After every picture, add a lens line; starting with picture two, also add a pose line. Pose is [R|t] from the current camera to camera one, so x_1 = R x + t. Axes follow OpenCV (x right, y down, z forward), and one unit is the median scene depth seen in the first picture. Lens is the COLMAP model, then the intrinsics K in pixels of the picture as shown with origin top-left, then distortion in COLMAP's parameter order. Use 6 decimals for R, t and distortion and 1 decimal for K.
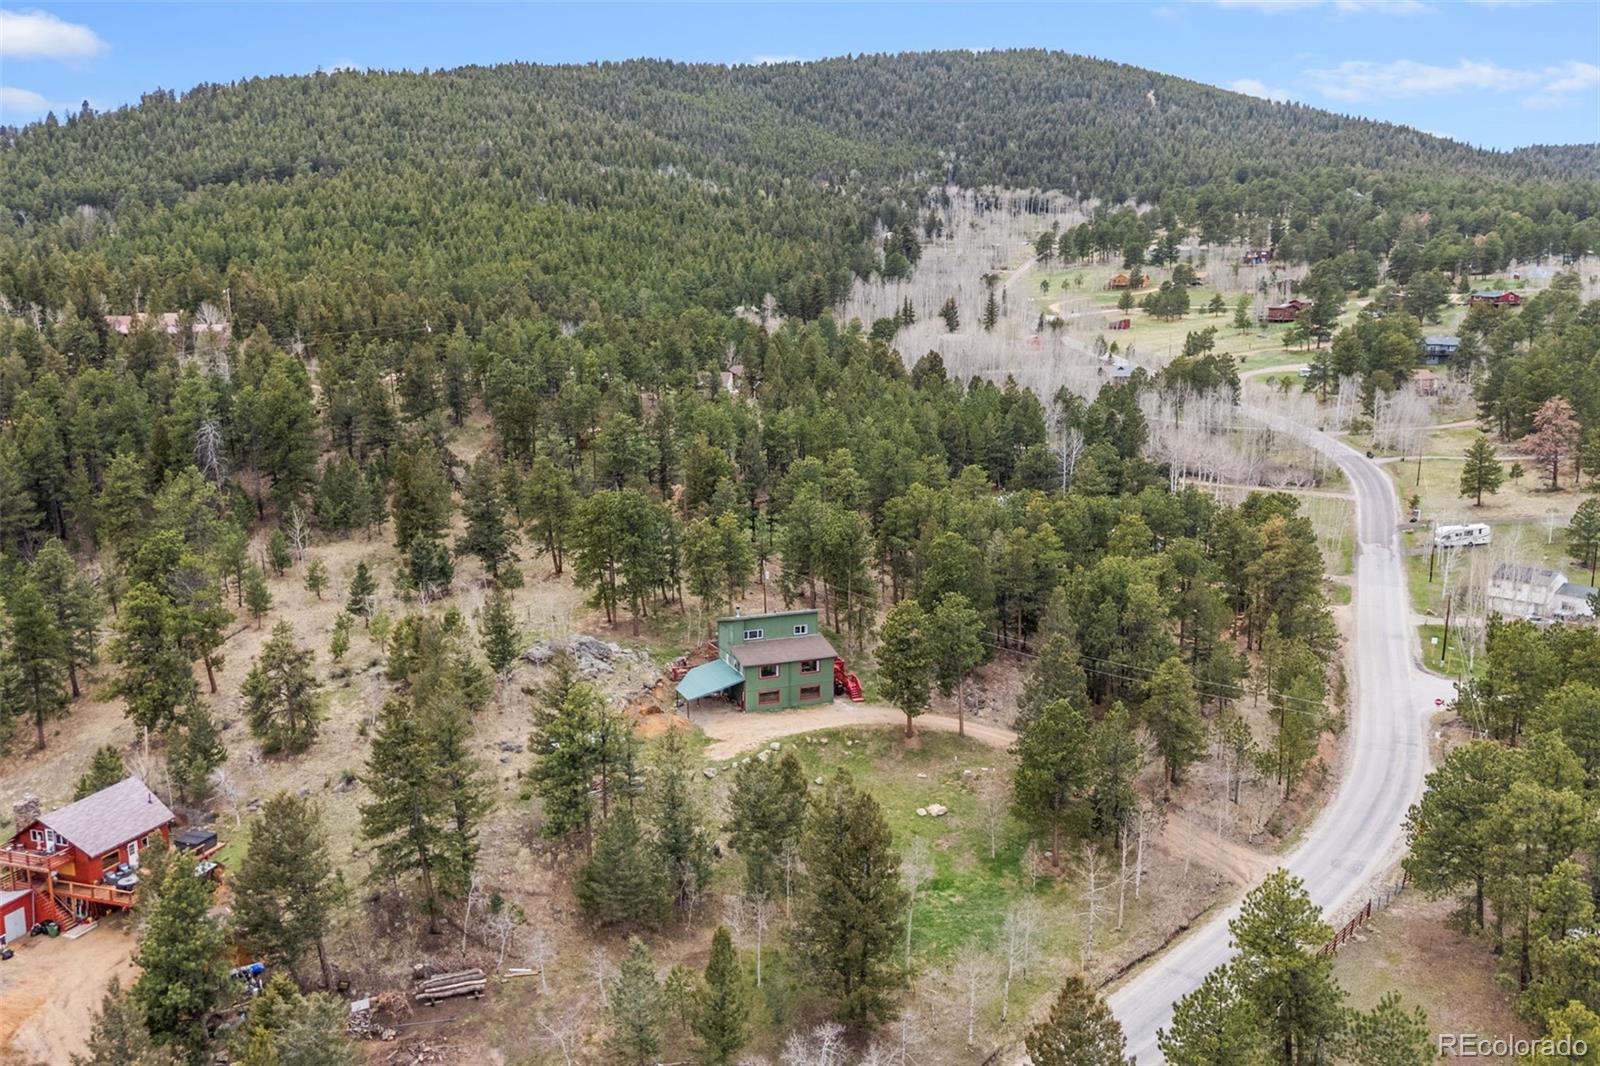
lens RADIAL K [[1239.3, 0, 800.0], [0, 1239.3, 533.0], [0, 0, 1]] dist [0.101540, -0.000549]
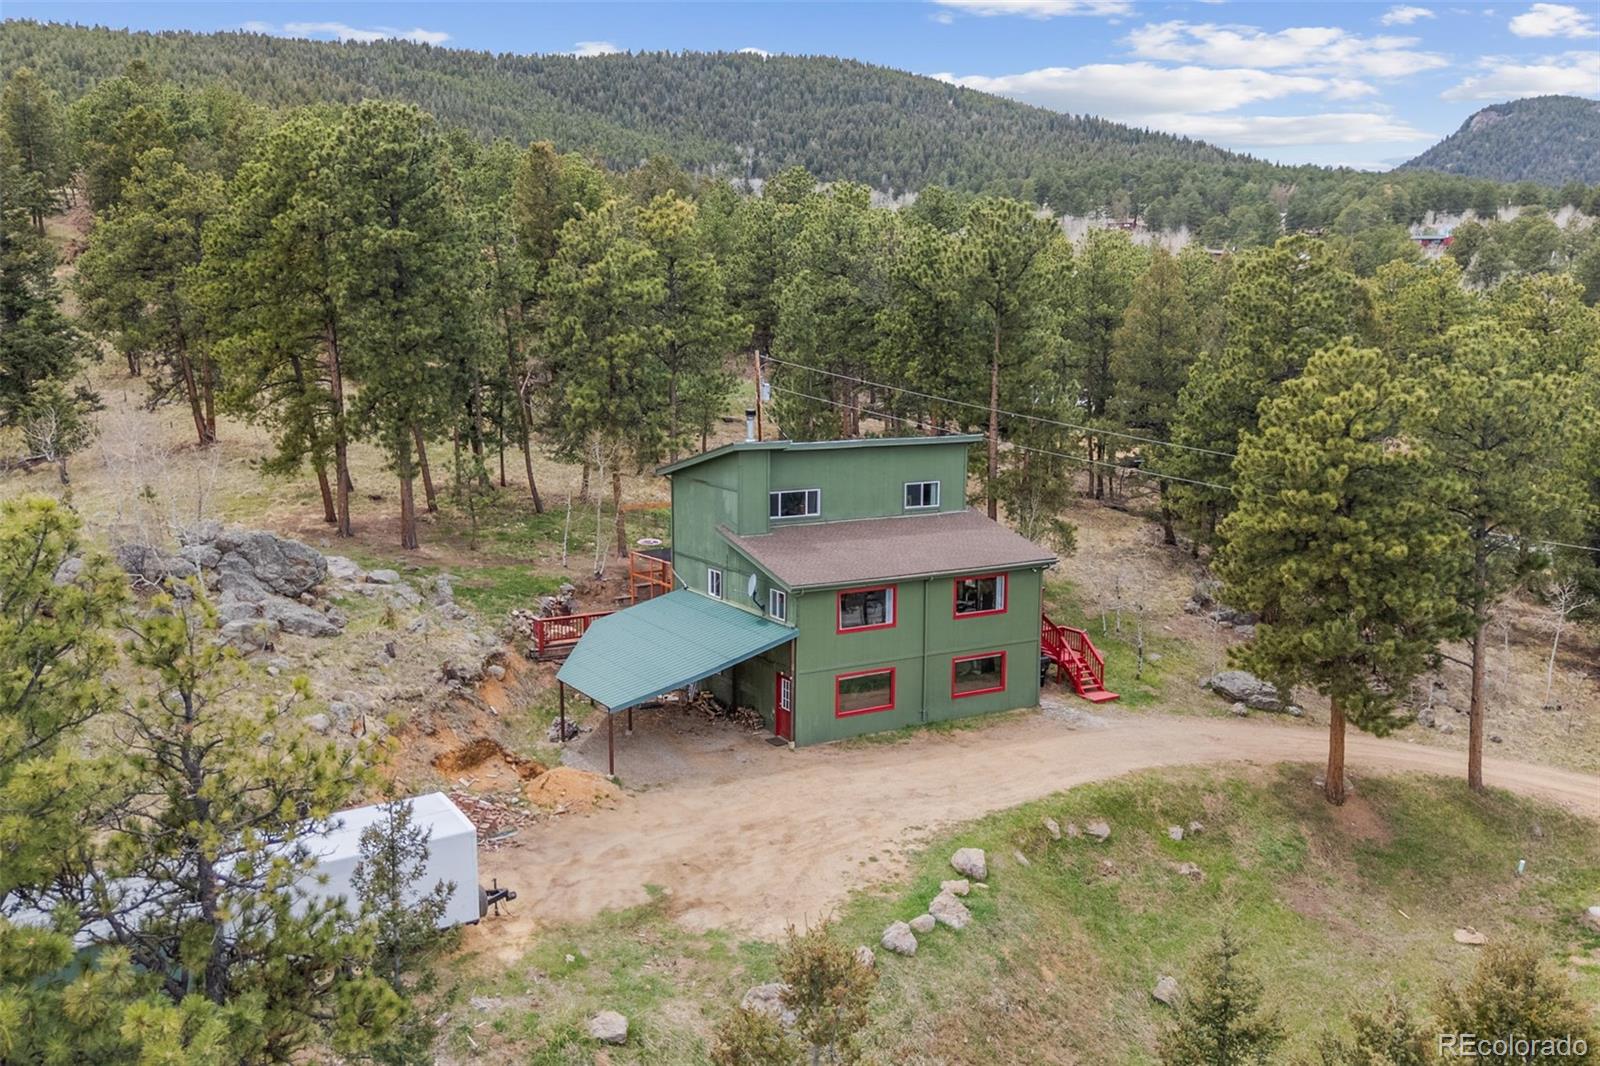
lens RADIAL K [[1362.6, 0, 800.0], [0, 1362.6, 533.0], [0, 0, 1]] dist [0.056436, -0.008544]
pose [[0.987609, -0.021760, 0.155417, -0.072038], [0.026366, 0.999270, -0.027635, 0.079144], [-0.154702, 0.031390, 0.987462, 0.521632]]
